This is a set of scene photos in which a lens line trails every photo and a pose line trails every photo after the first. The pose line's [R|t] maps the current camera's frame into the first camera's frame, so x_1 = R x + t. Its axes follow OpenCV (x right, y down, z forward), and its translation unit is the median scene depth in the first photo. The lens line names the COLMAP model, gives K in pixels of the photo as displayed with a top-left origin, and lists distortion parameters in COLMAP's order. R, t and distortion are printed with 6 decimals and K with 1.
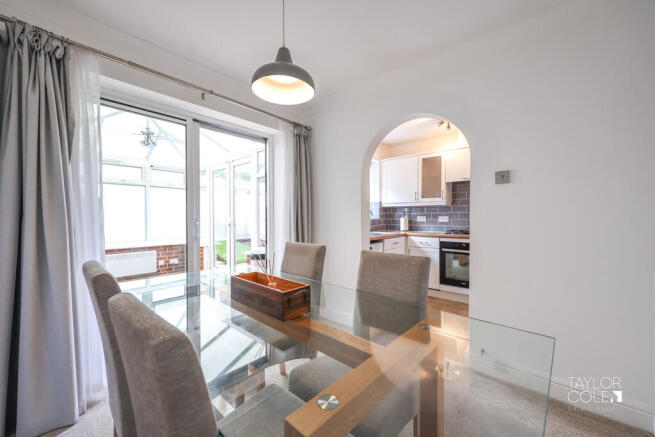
lens RADIAL K [[260.8, 0, 327.5], [0, 260.8, 218.5], [0, 0, 1]] dist [0.001316, 0.000116]
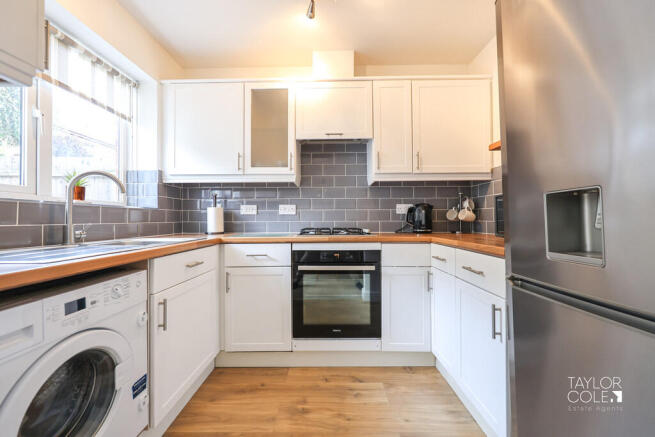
lens RADIAL K [[263.7, 0, 326.2], [0, 263.7, 216.7], [0, 0, 1]] dist [0.001687, 0.000110]
pose [[0.770234, 0.003708, 0.637751, 0.146121], [0.009394, 0.999809, -0.017159, 0.028507], [-0.637692, 0.019207, 0.770052, 0.512762]]
